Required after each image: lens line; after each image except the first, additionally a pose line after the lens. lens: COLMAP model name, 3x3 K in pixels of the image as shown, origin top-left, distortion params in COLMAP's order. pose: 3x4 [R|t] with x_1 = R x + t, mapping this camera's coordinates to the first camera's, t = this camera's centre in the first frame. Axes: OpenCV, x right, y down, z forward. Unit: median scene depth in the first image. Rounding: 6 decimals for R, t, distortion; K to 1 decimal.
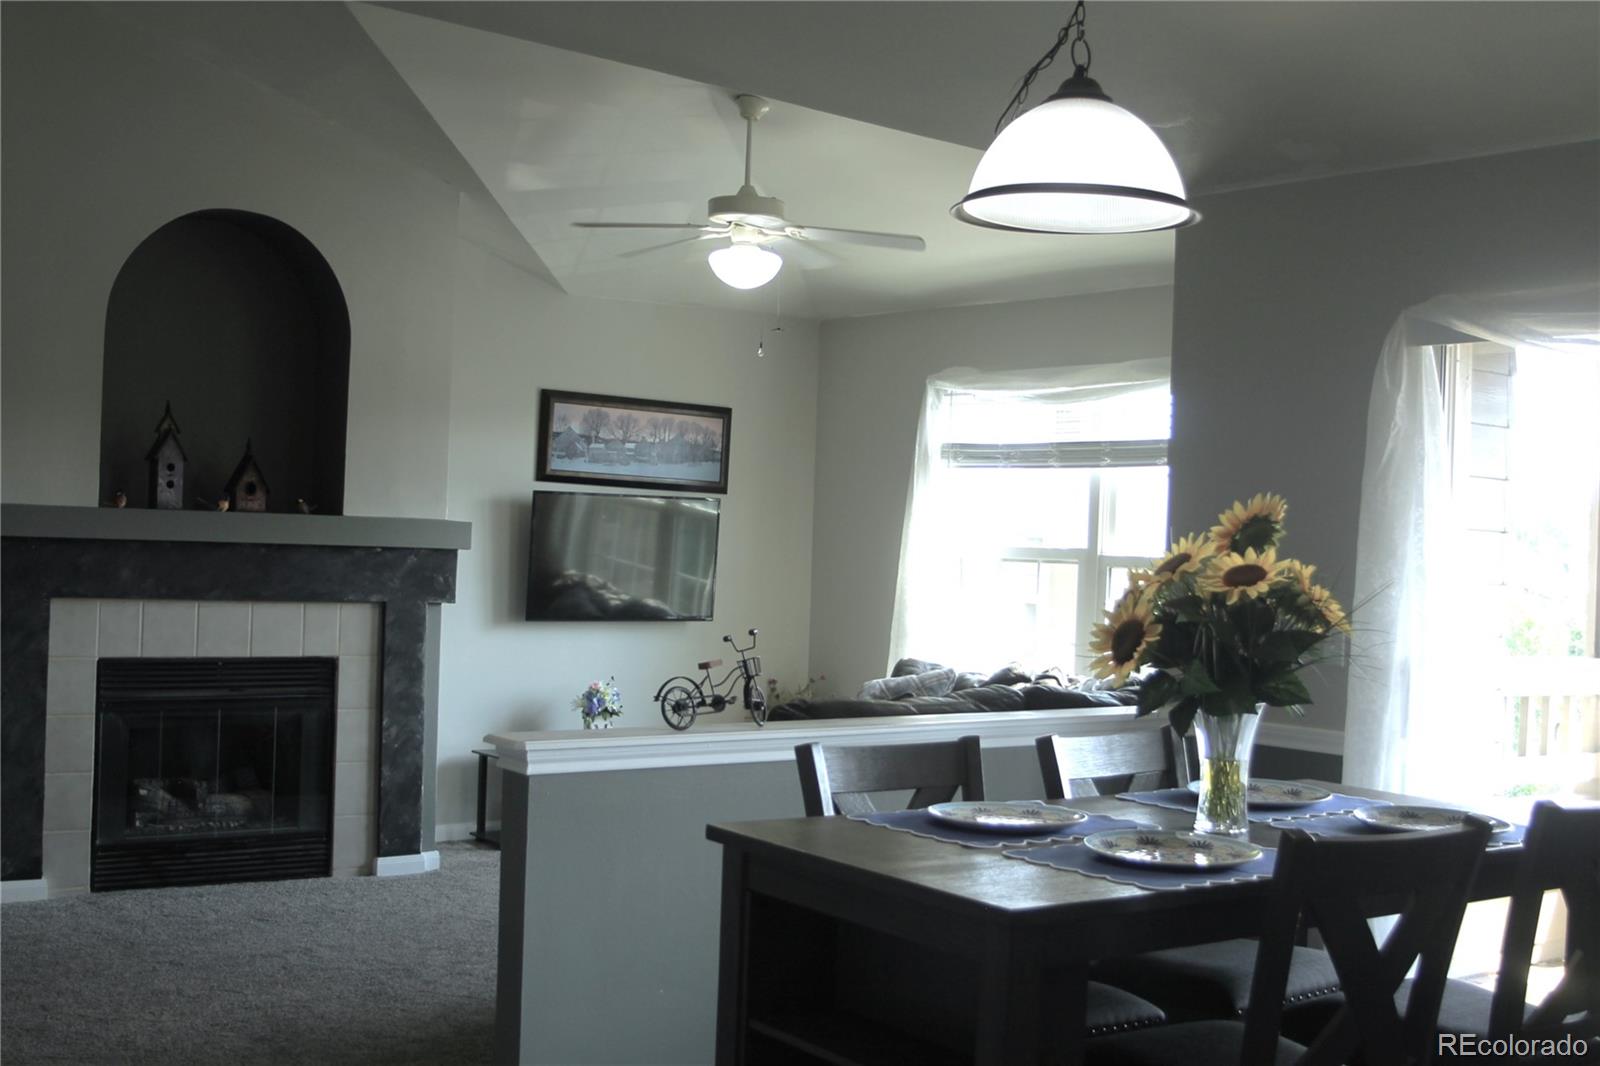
lens RADIAL K [[1934.1, 0, 799.5], [0, 1934.1, 533.9], [0, 0, 1]] dist [0.000108, 0.000000]
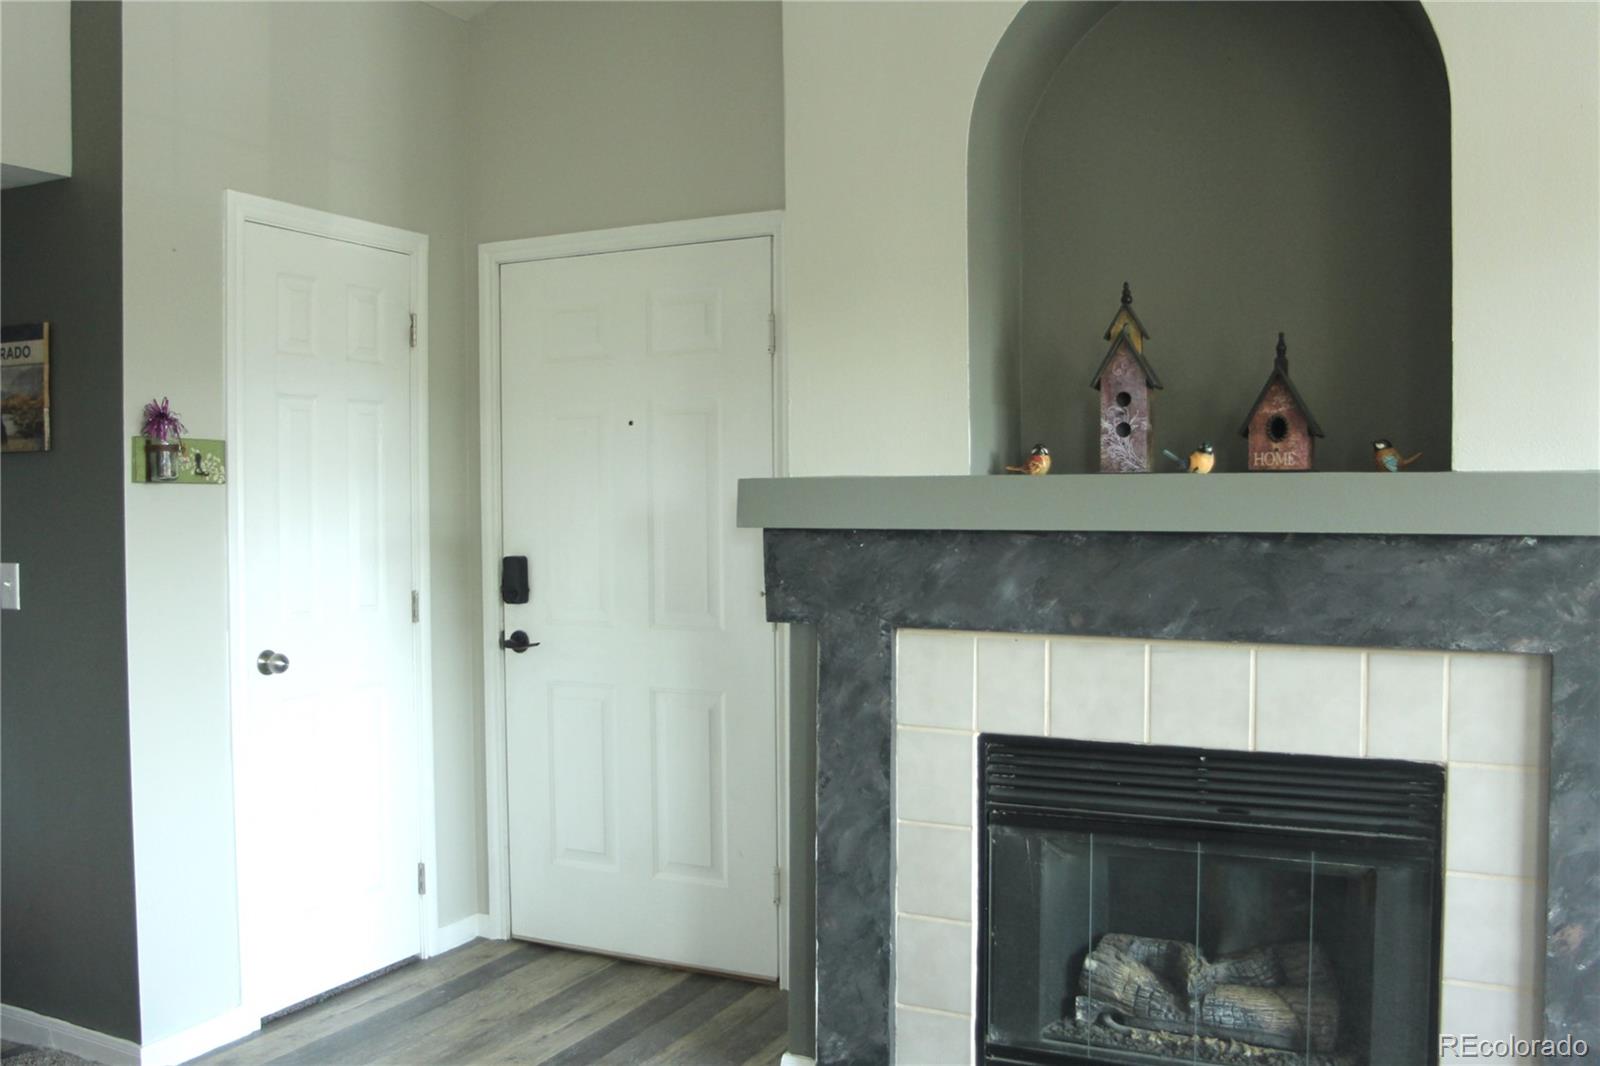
lens RADIAL K [[1423.8, 0, 797.6], [0, 1423.8, 528.6], [0, 0, 1]] dist [-0.114284, 0.046849]
pose [[0.464849, -0.013274, -0.885290, -0.006537], [0.020311, 0.999784, -0.004325, 0.003027], [0.885157, -0.015971, 0.465019, 0.724478]]
